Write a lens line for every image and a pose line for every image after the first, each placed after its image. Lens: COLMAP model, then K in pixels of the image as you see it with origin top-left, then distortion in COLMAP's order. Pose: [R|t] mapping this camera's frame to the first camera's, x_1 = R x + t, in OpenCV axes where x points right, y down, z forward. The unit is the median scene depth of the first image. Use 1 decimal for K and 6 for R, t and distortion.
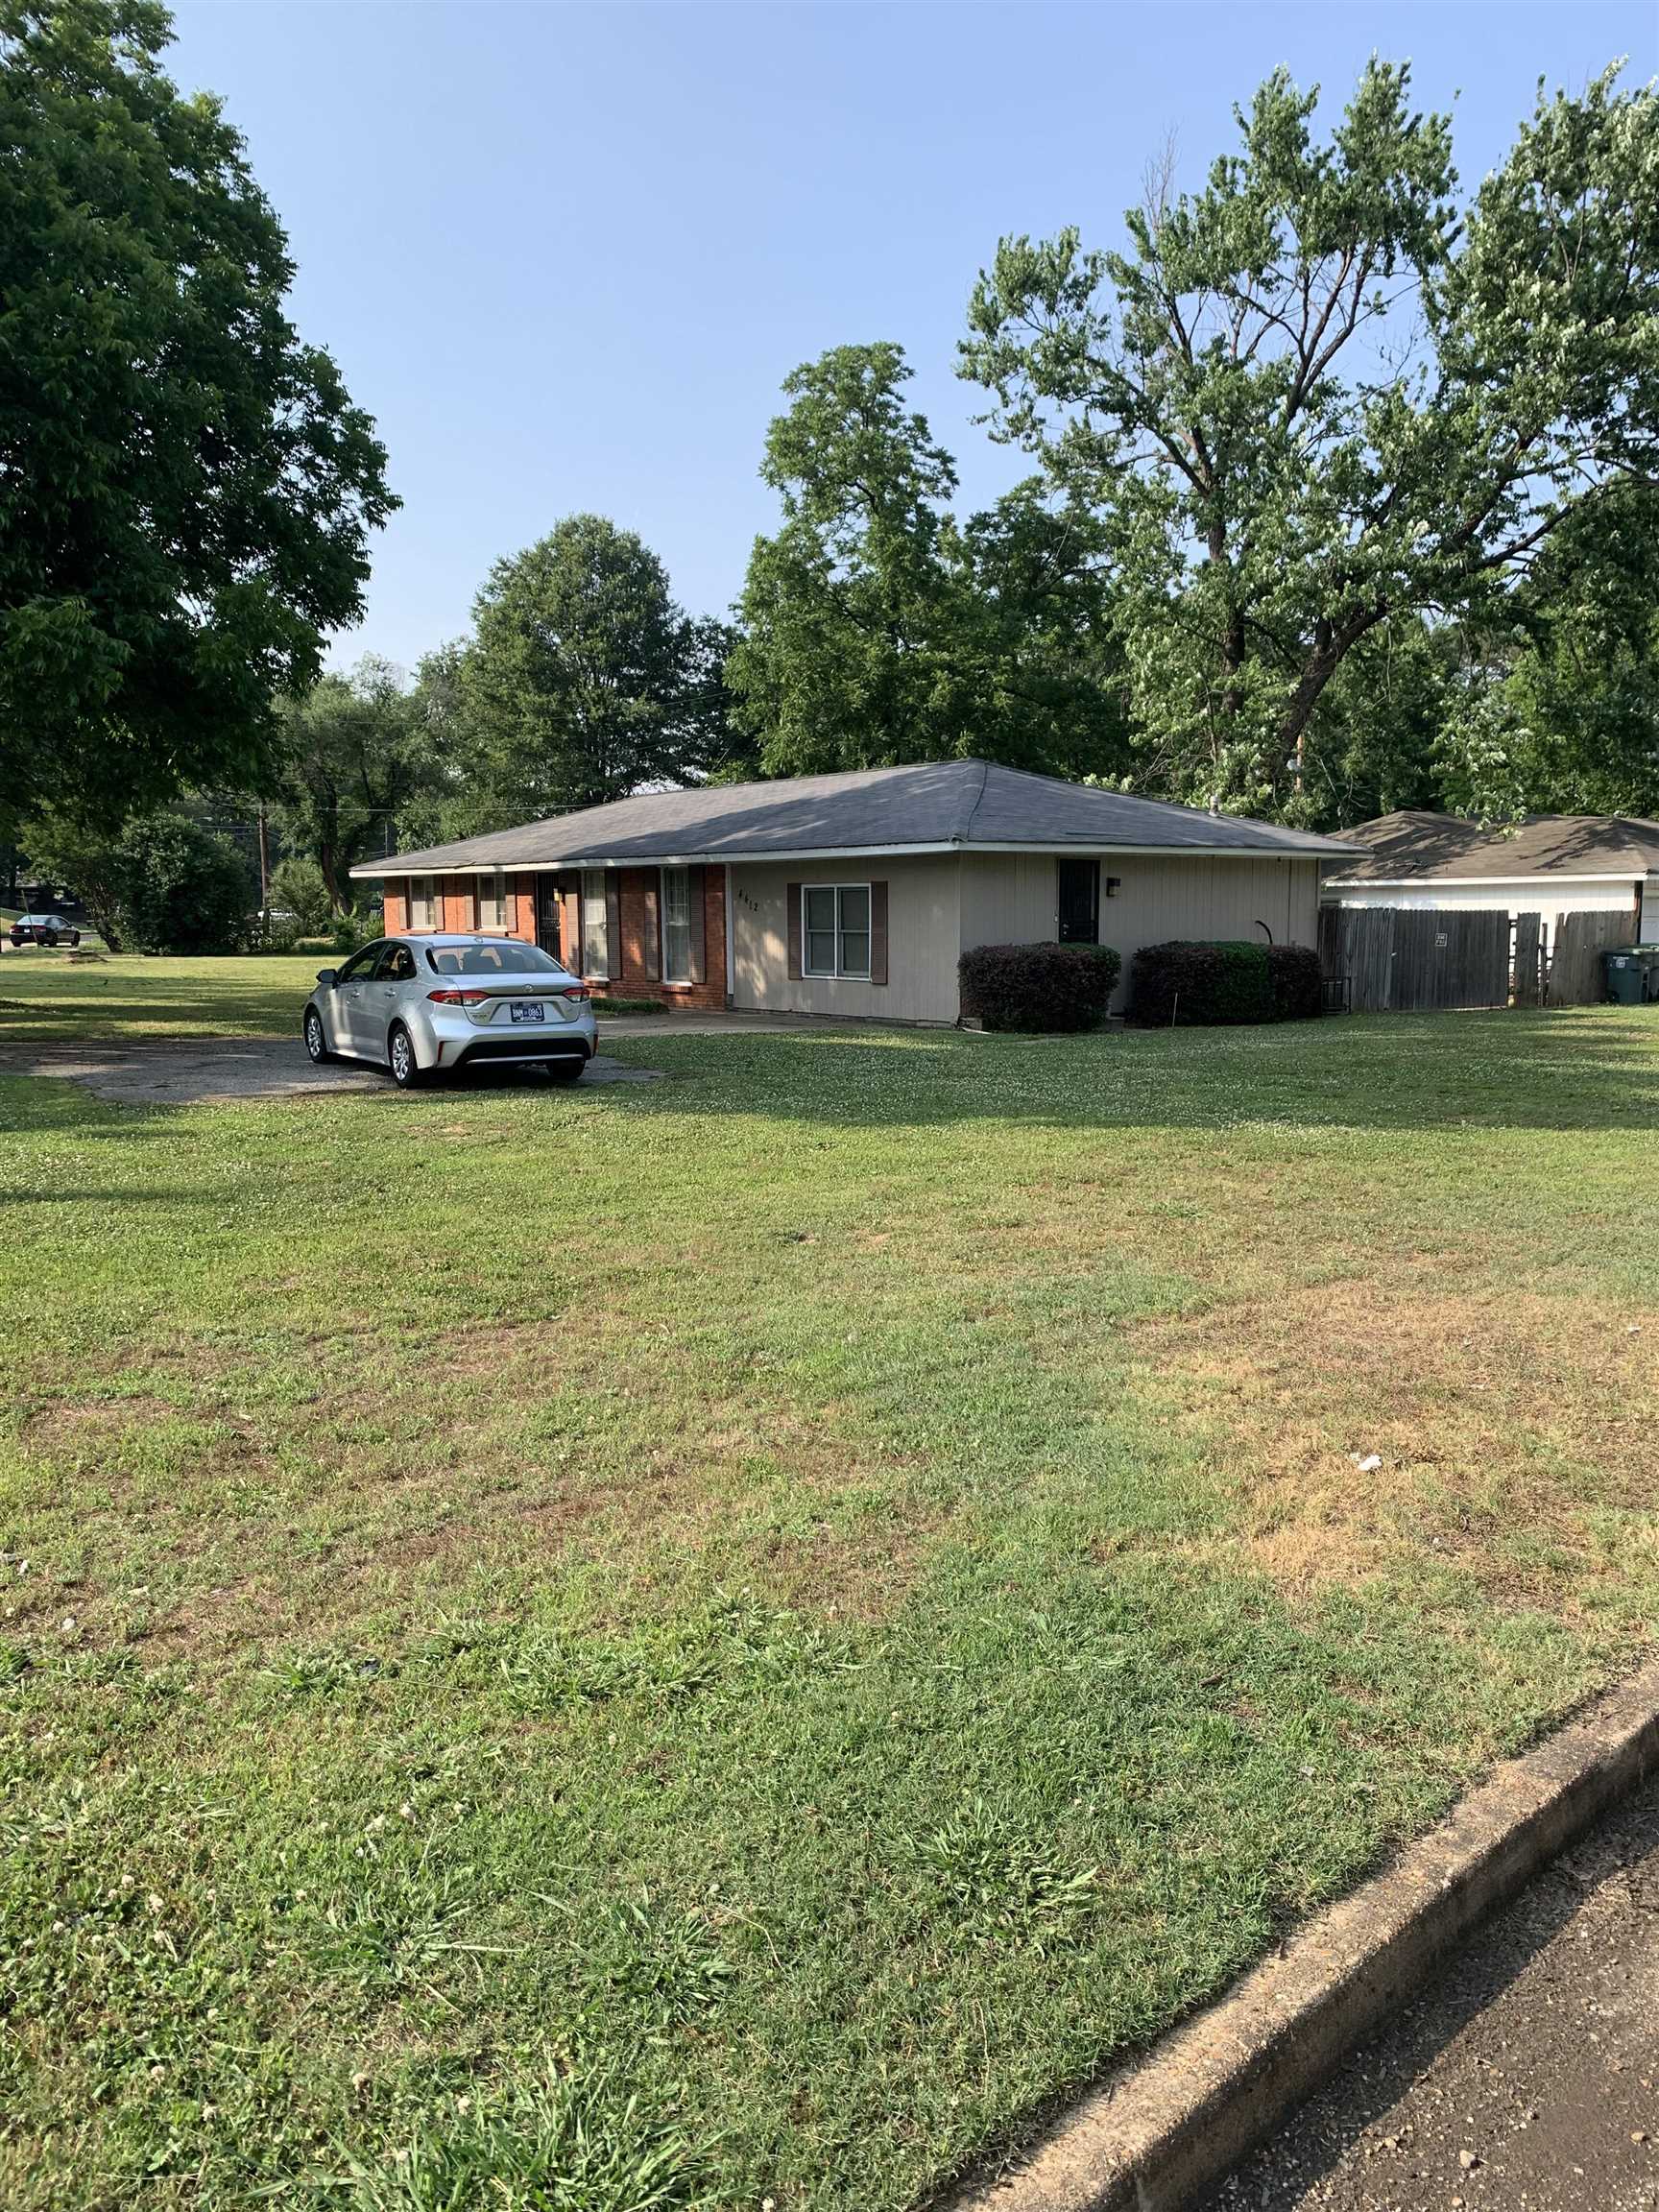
lens RADIAL K [[1723.8, 0, 832.1], [0, 1723.8, 1149.4], [0, 0, 1]] dist [0.002621, 0.004814]
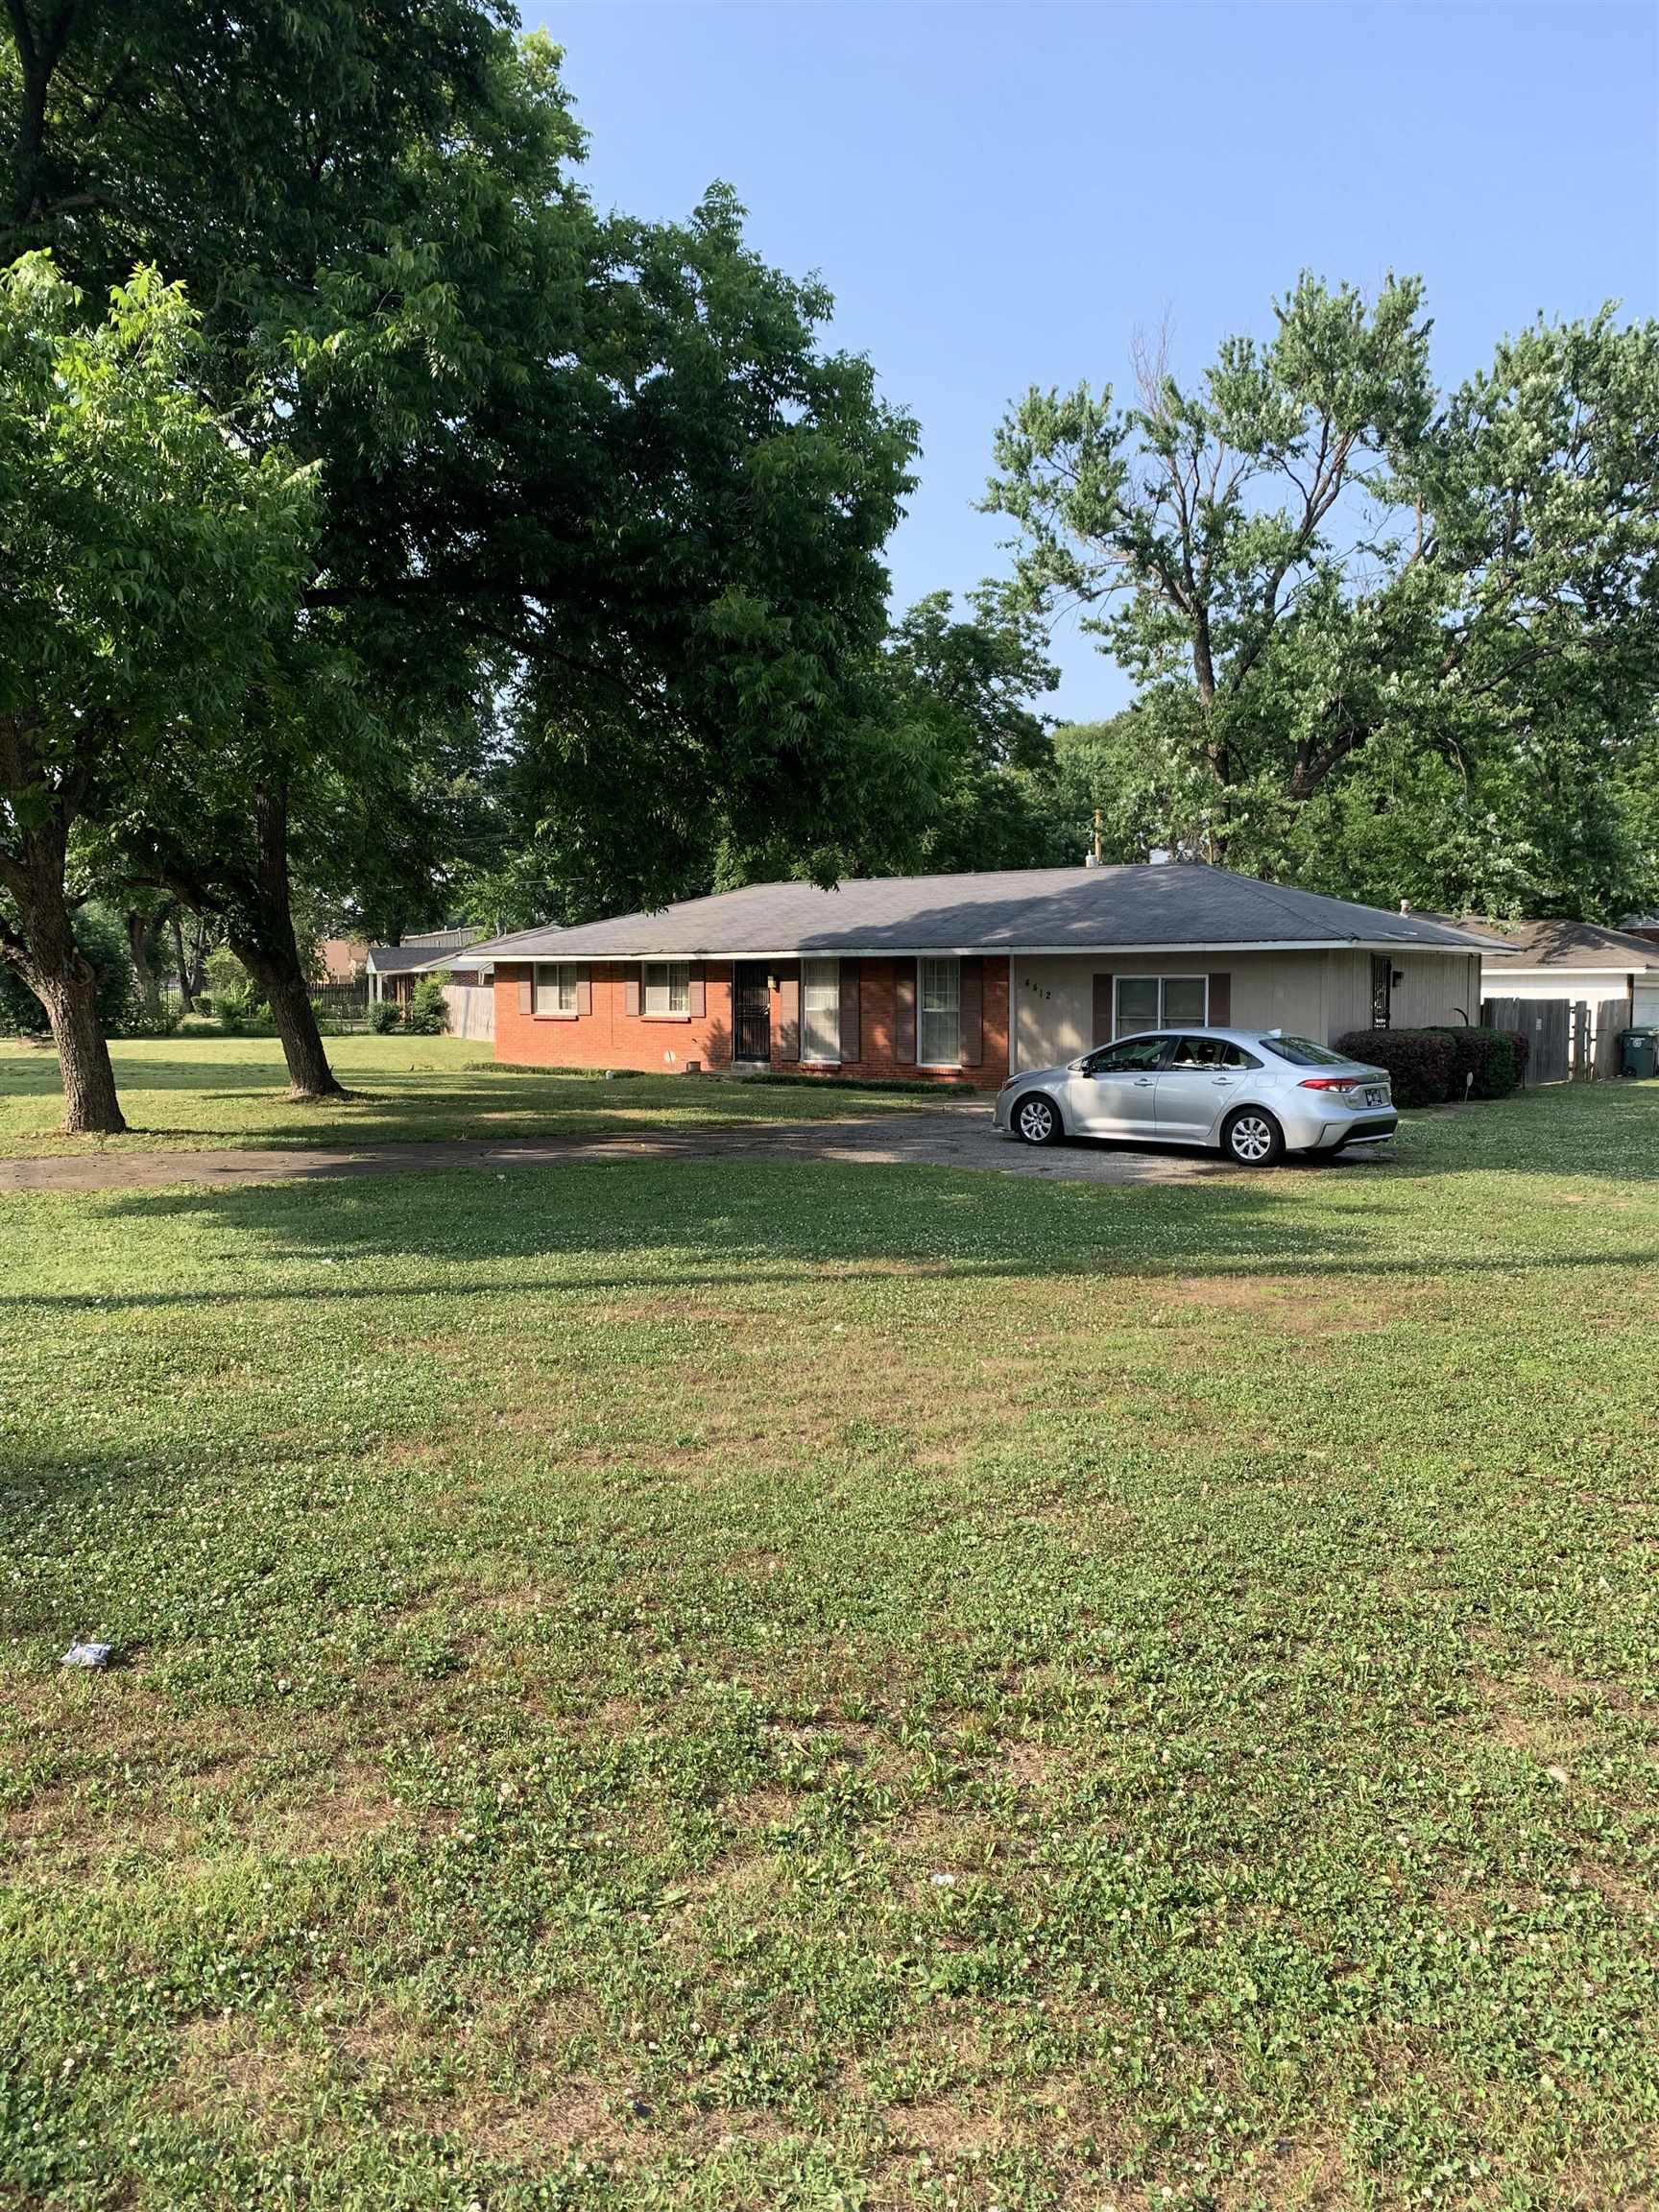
lens RADIAL K [[1738.2, 0, 825.3], [0, 1738.2, 1132.4], [0, 0, 1]] dist [0.009624, 0.002495]
pose [[0.963485, -0.018789, 0.267101, -0.407994], [0.033395, 0.998178, -0.050245, -0.005296], [-0.265670, 0.057330, 0.962358, -0.000854]]
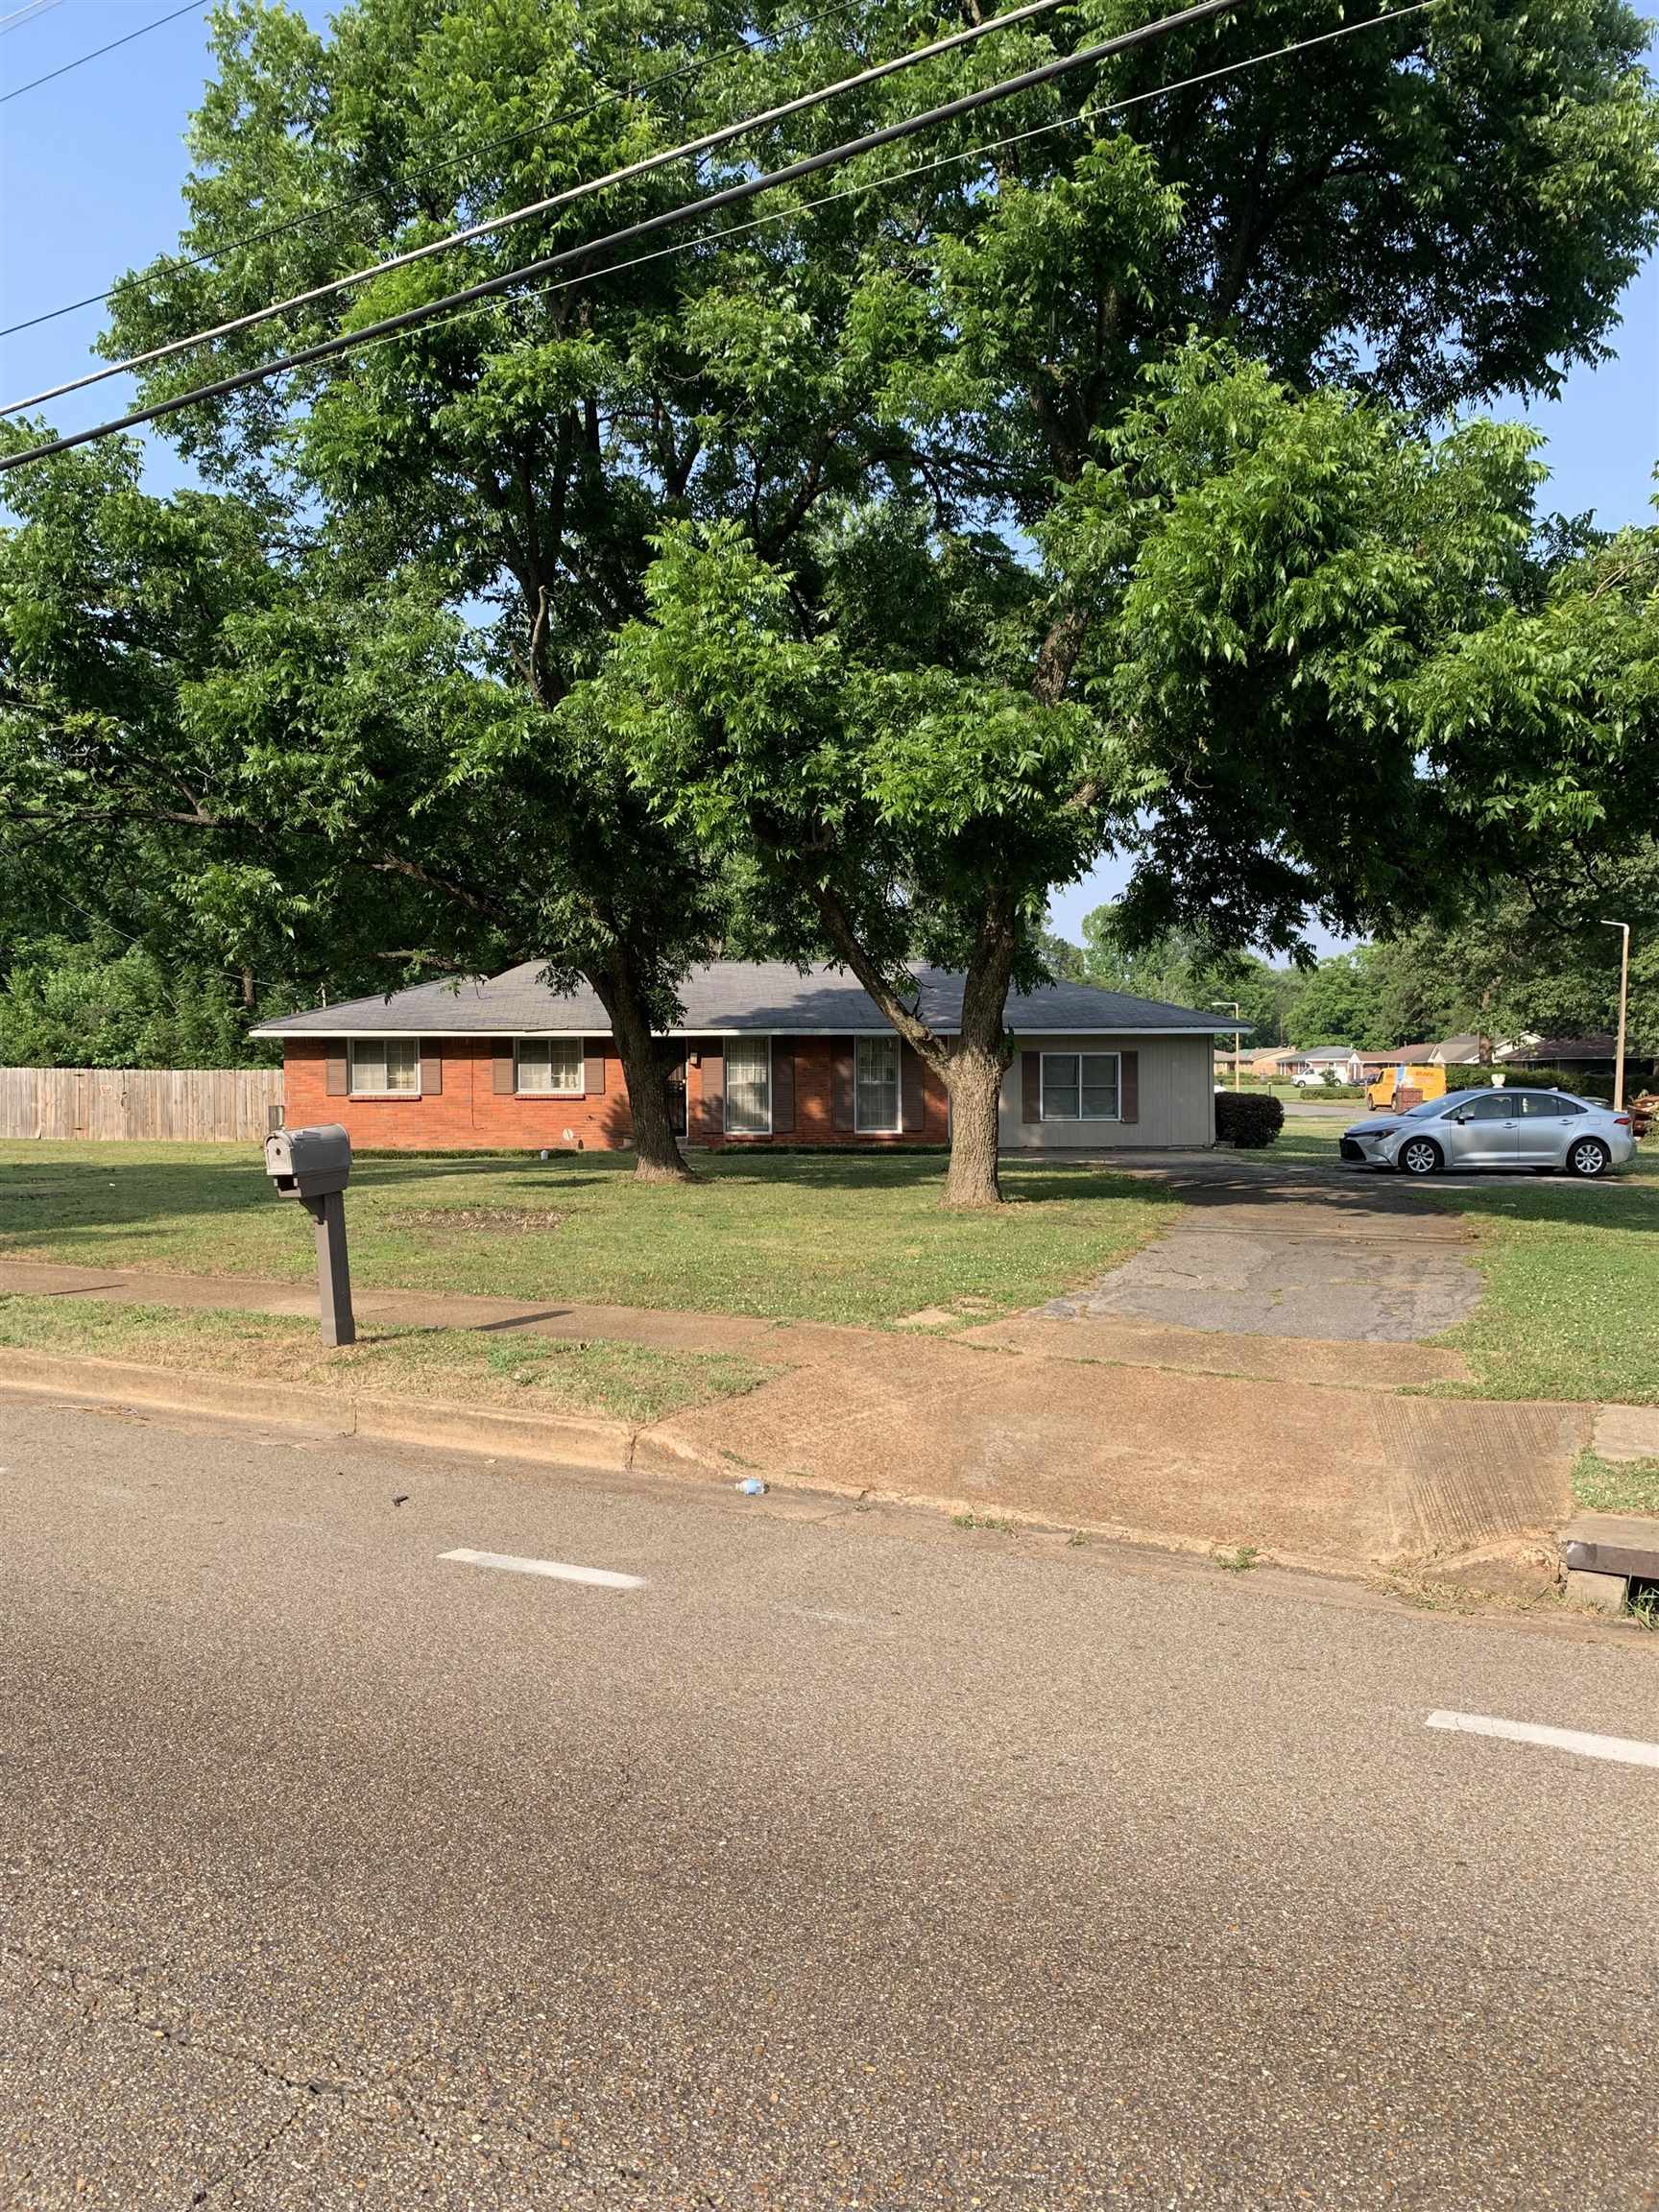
lens RADIAL K [[1723.8, 0, 832.1], [0, 1723.8, 1149.4], [0, 0, 1]] dist [0.002621, 0.004814]
pose [[0.526479, -0.042698, 0.849115, -1.029885], [0.120495, 0.992404, -0.024808, -0.054990], [-0.841606, 0.115375, 0.527625, 0.369722]]
